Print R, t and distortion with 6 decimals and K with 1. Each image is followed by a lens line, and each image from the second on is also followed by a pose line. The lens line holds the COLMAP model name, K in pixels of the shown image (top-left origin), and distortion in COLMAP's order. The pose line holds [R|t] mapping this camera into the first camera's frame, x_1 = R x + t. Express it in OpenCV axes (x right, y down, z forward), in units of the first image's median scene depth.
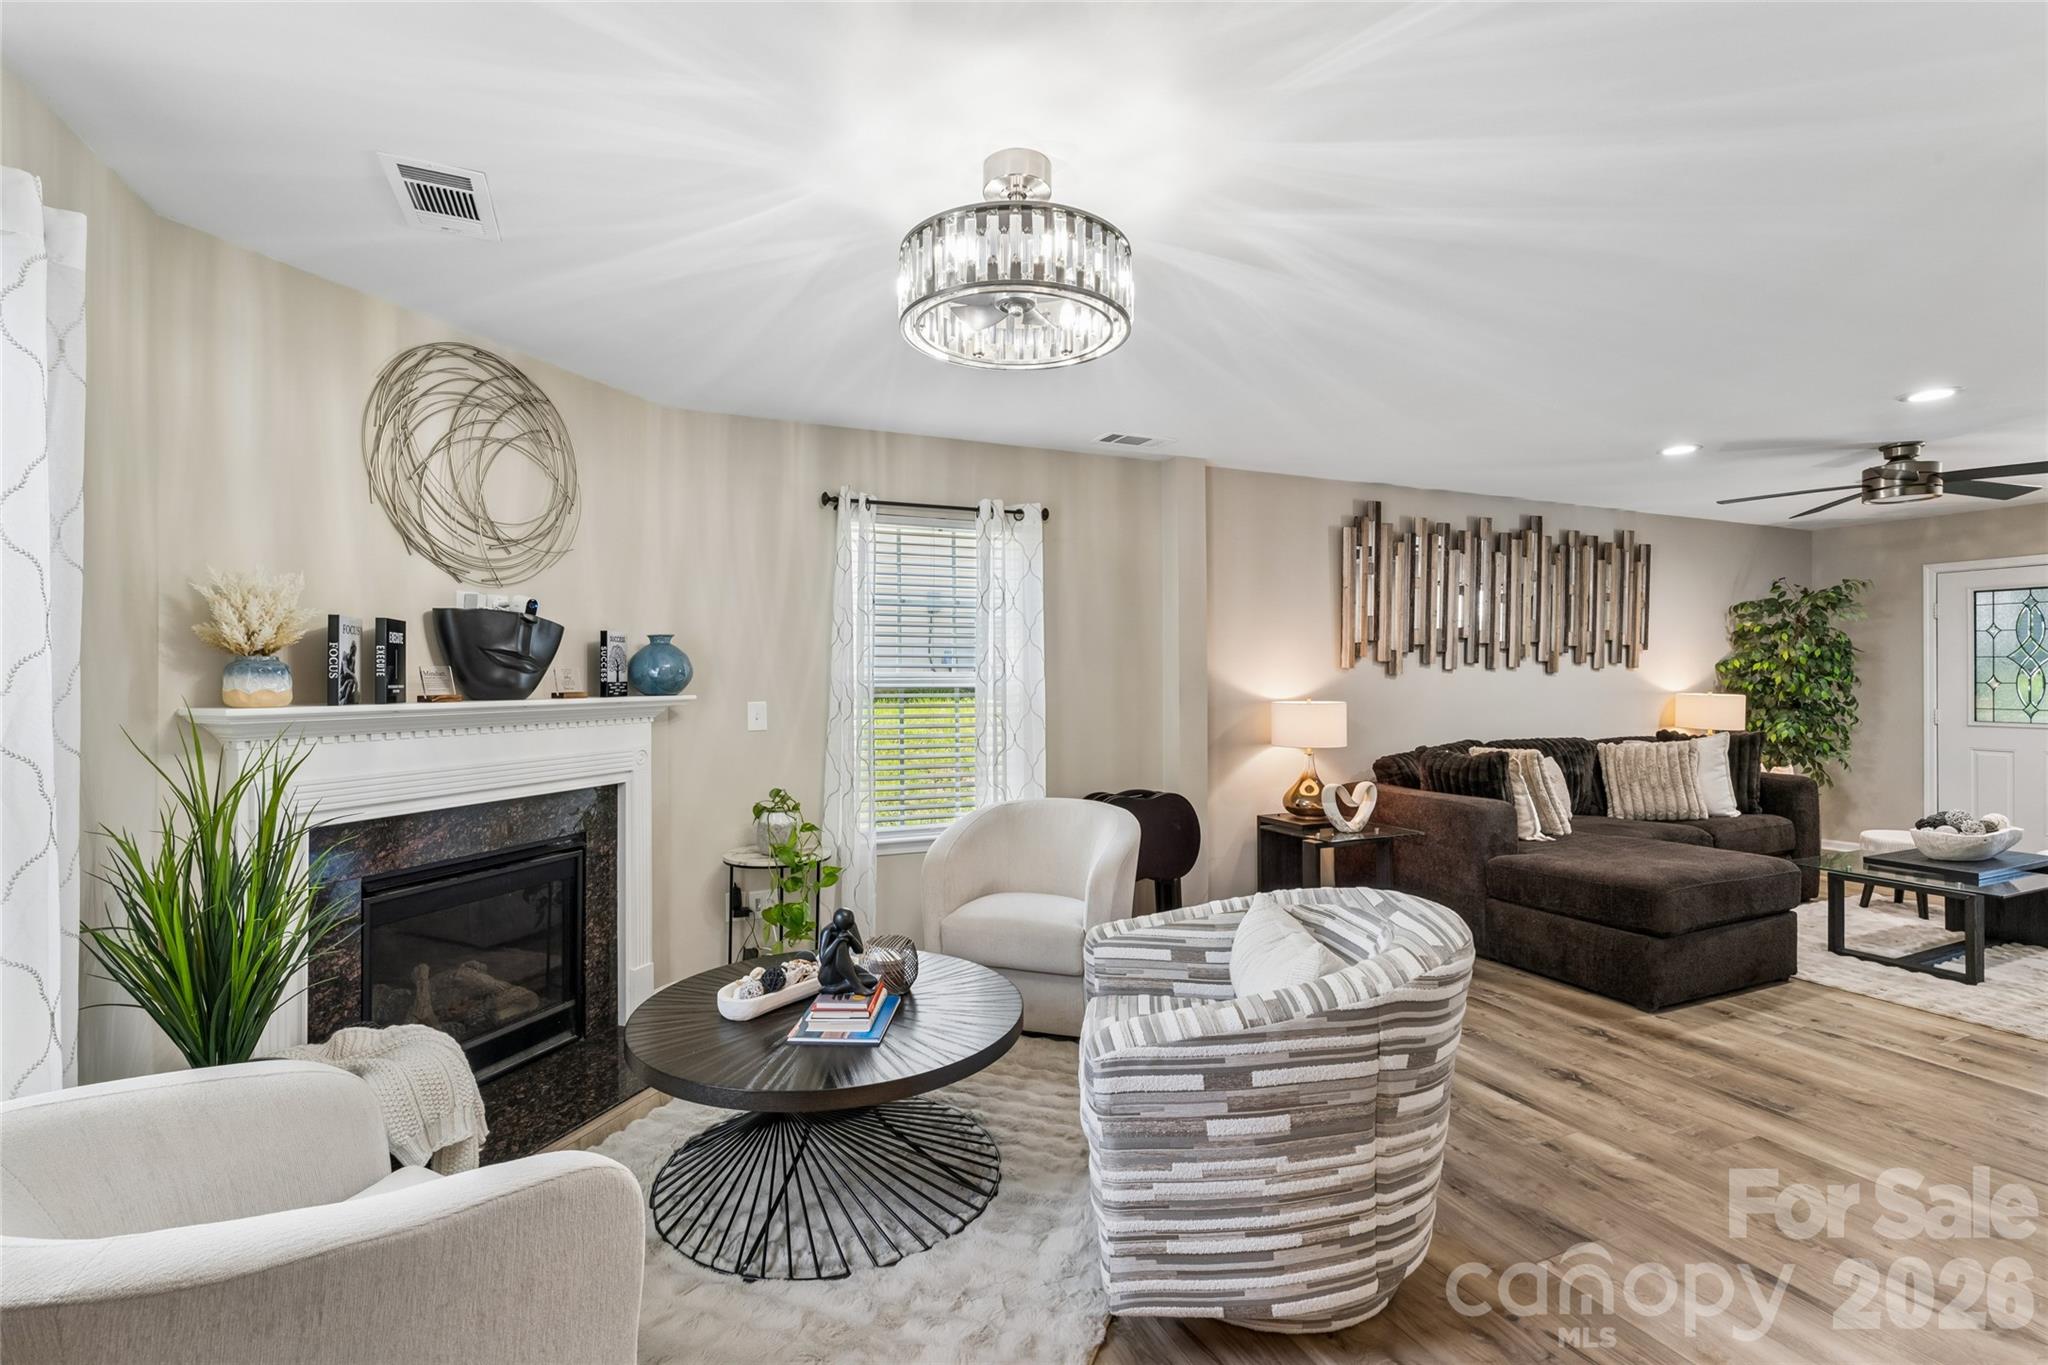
lens RADIAL K [[914.8, 0, 1011.1], [0, 914.8, 671.4], [0, 0, 1]] dist [-0.005017, 0.001414]
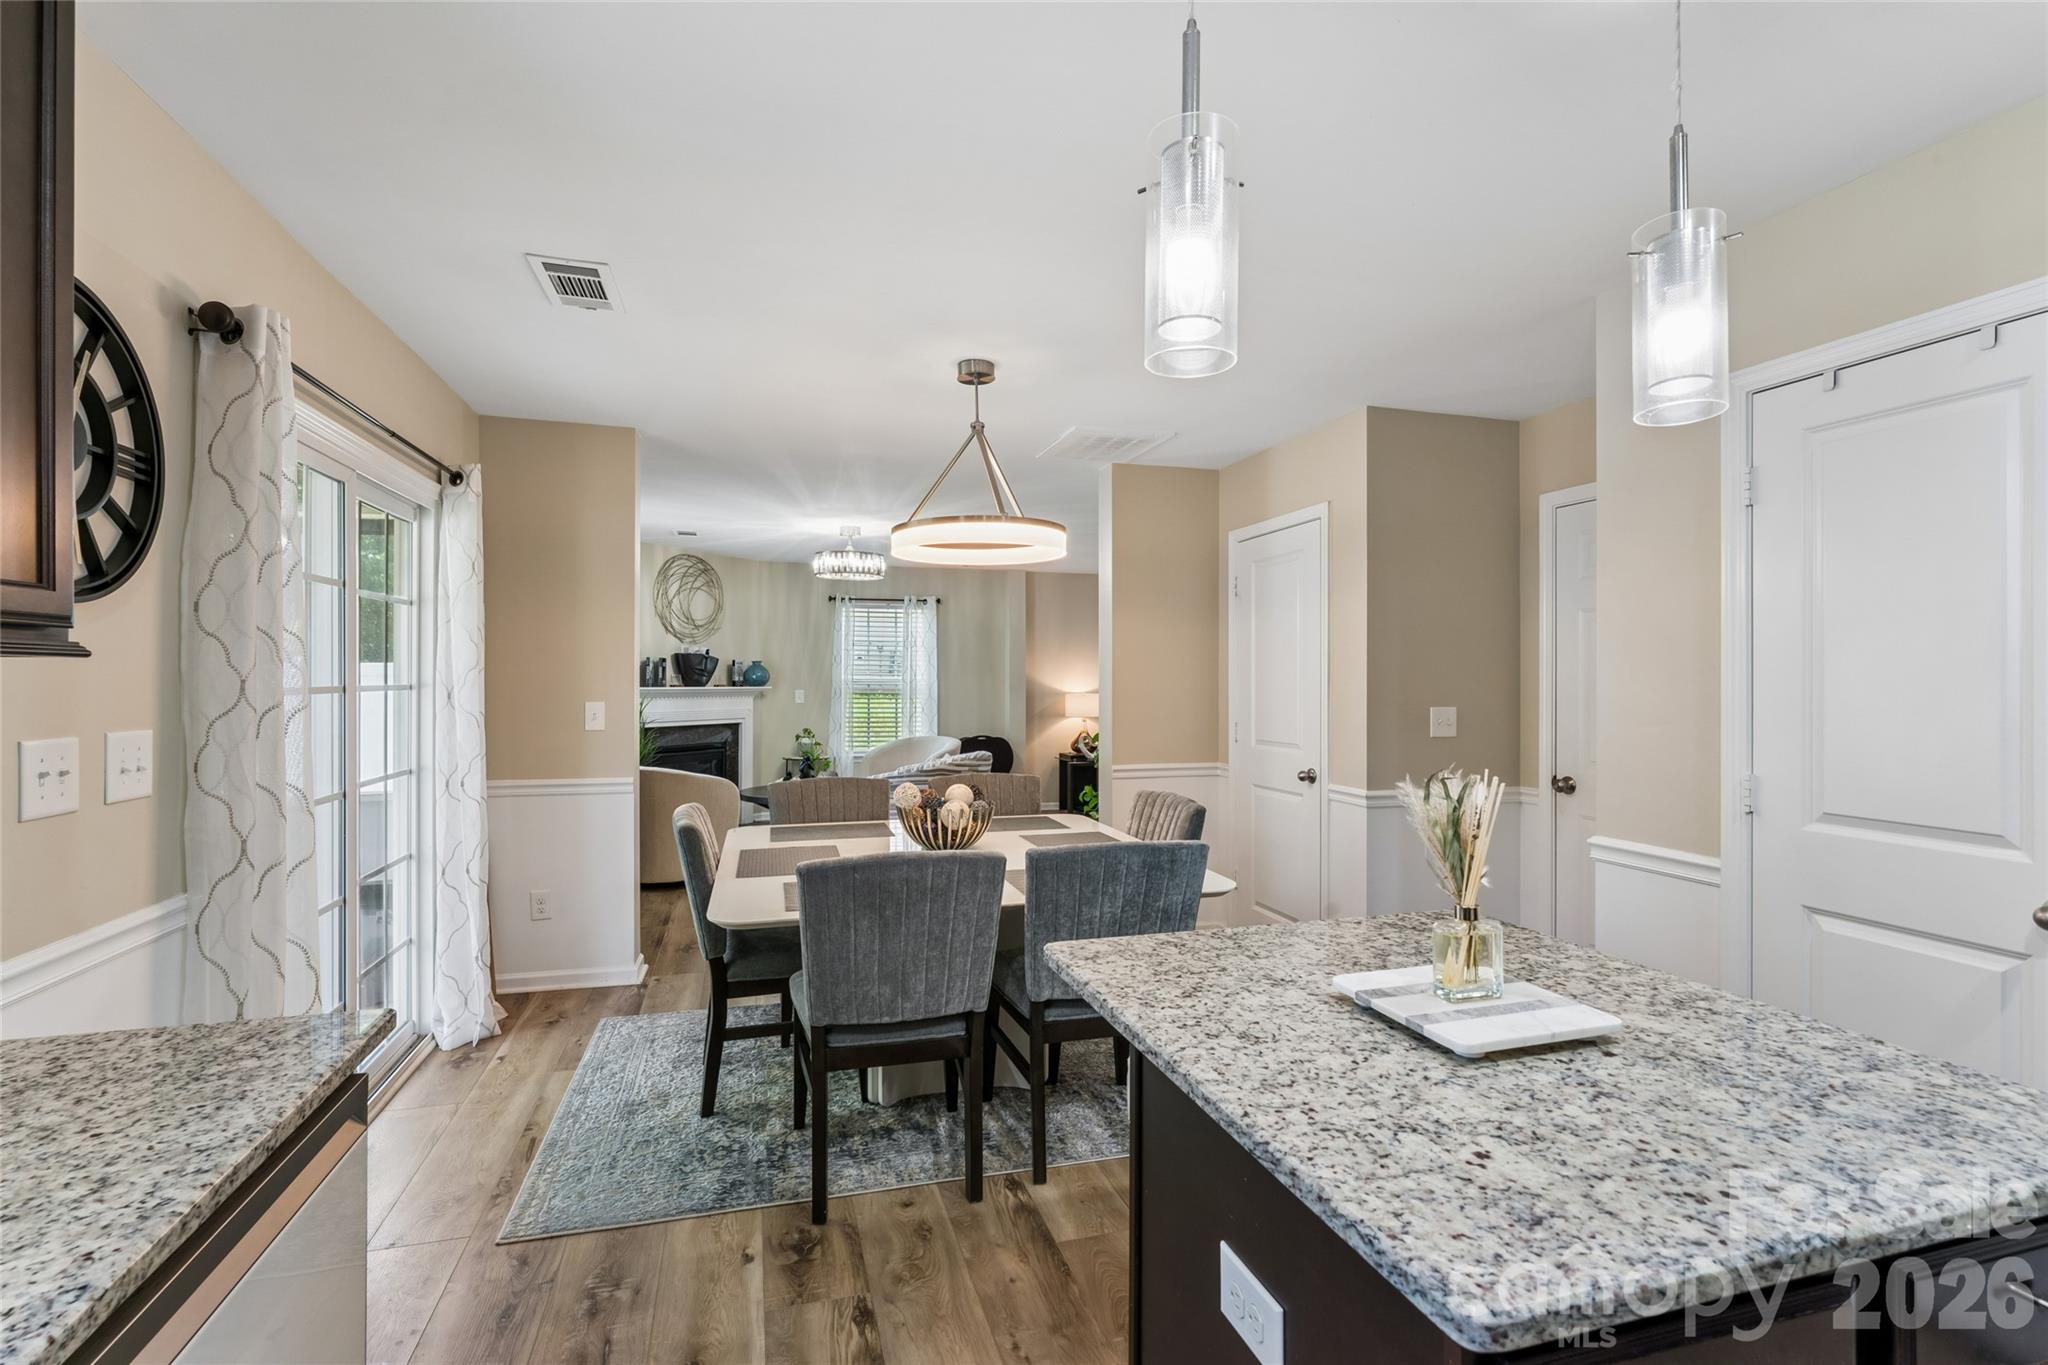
lens RADIAL K [[914.8, 0, 1010.7], [0, 914.8, 676.5], [0, 0, 1]] dist [-0.005017, 0.001414]
pose [[0.991474, 0.004488, -0.130229, 0.483084], [-0.004647, 0.999989, -0.000917, -0.000556], [0.130223, 0.001514, 0.991484, -1.056266]]
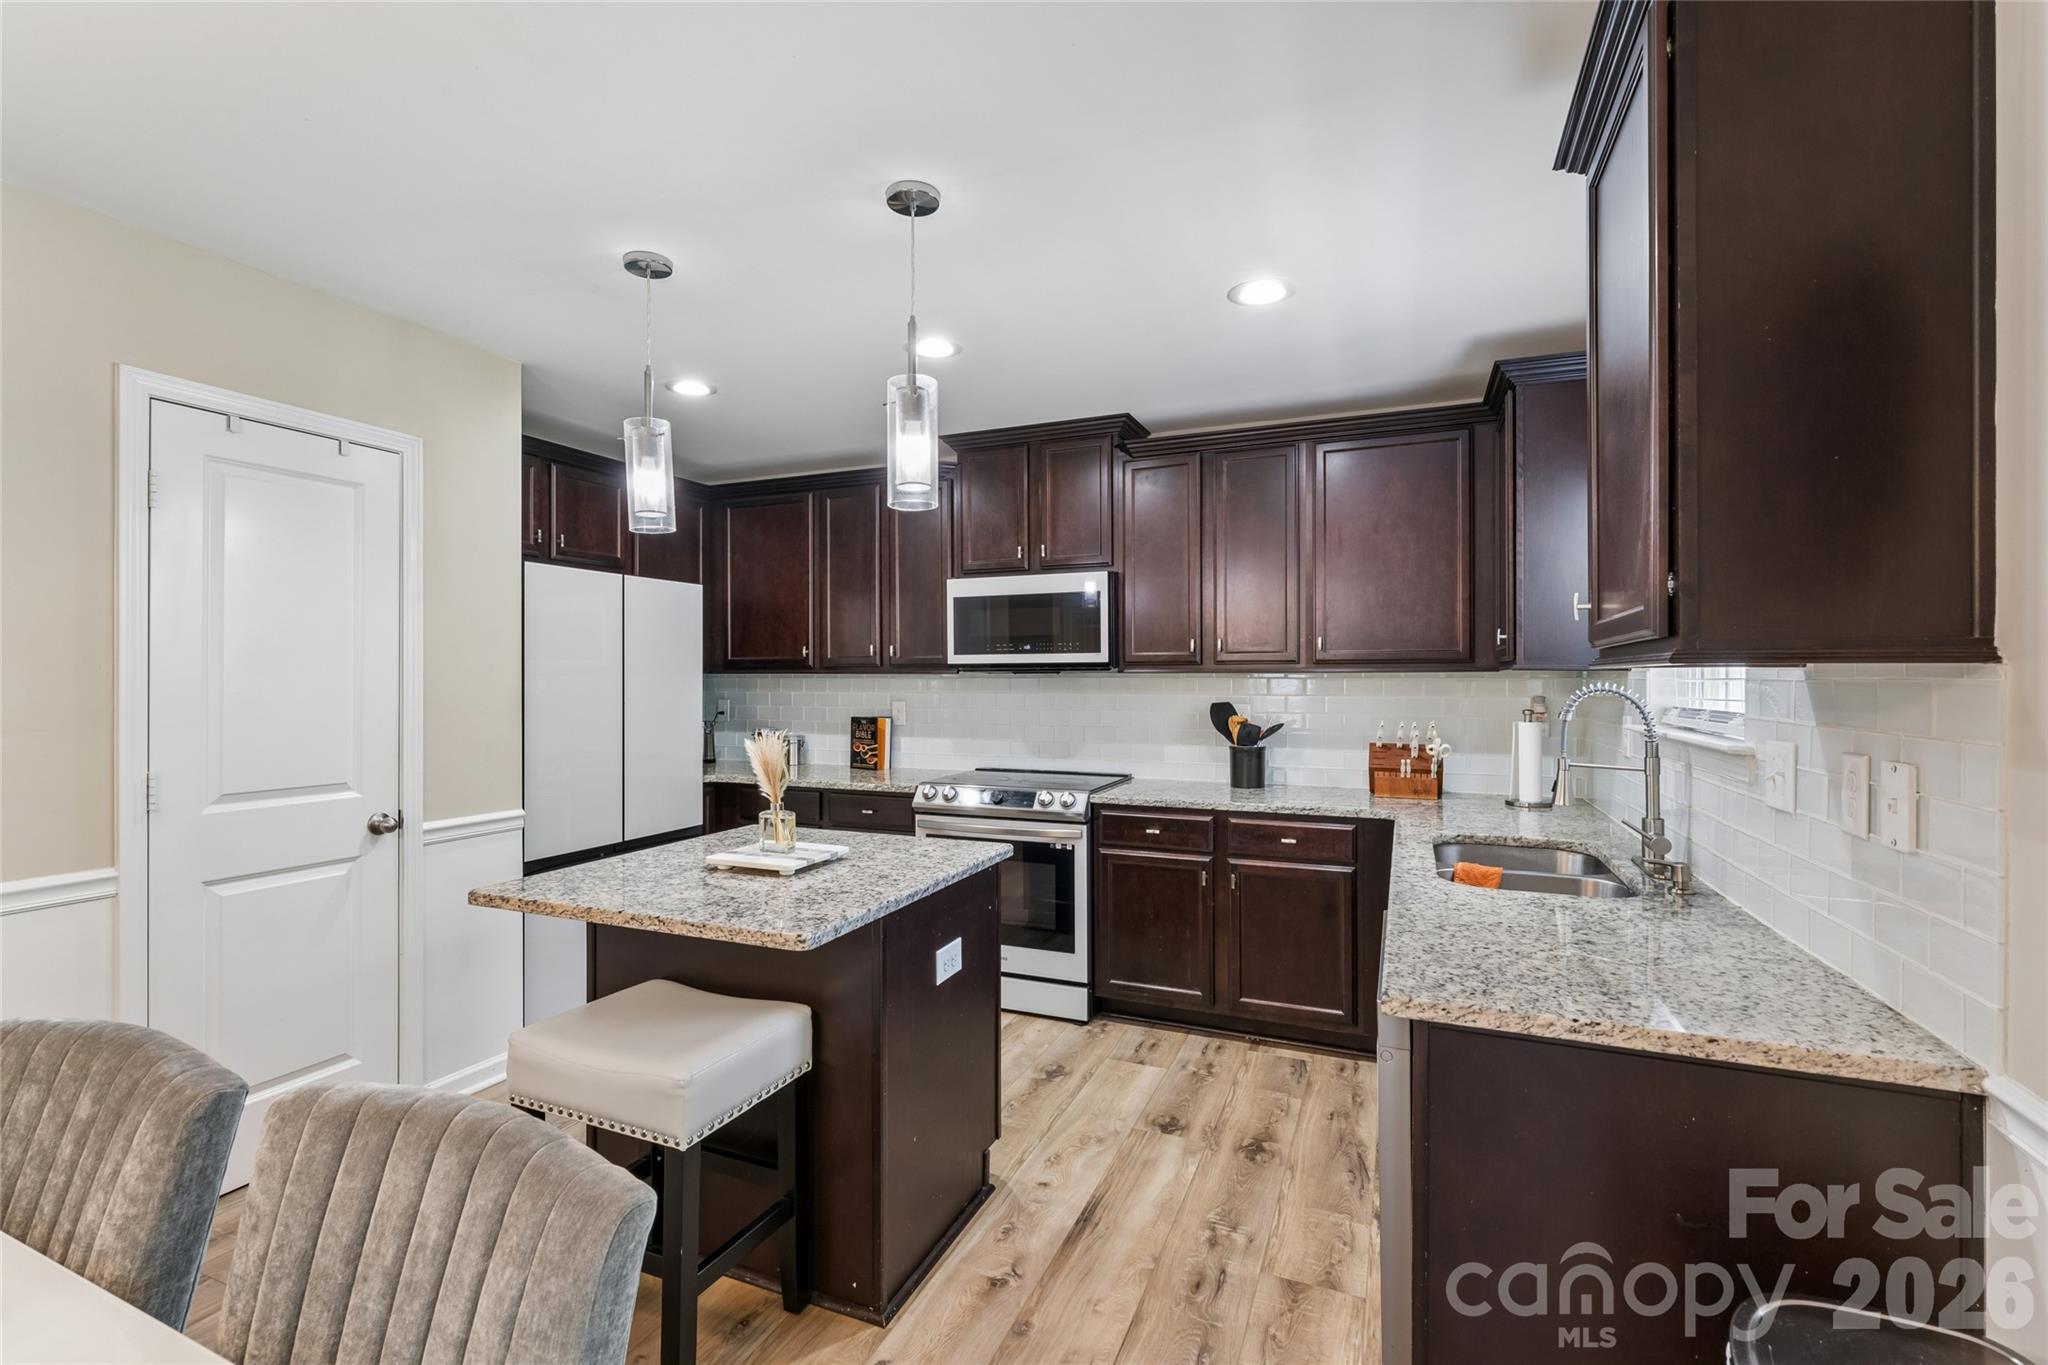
lens RADIAL K [[914.8, 0, 1011.6], [0, 914.8, 675.7], [0, 0, 1]] dist [-0.005017, 0.001414]
pose [[-0.683717, 0.003245, 0.729740, 0.107942], [0.000883, 0.999993, -0.003619, -0.000938], [-0.729747, -0.001830, -0.683715, -0.485124]]
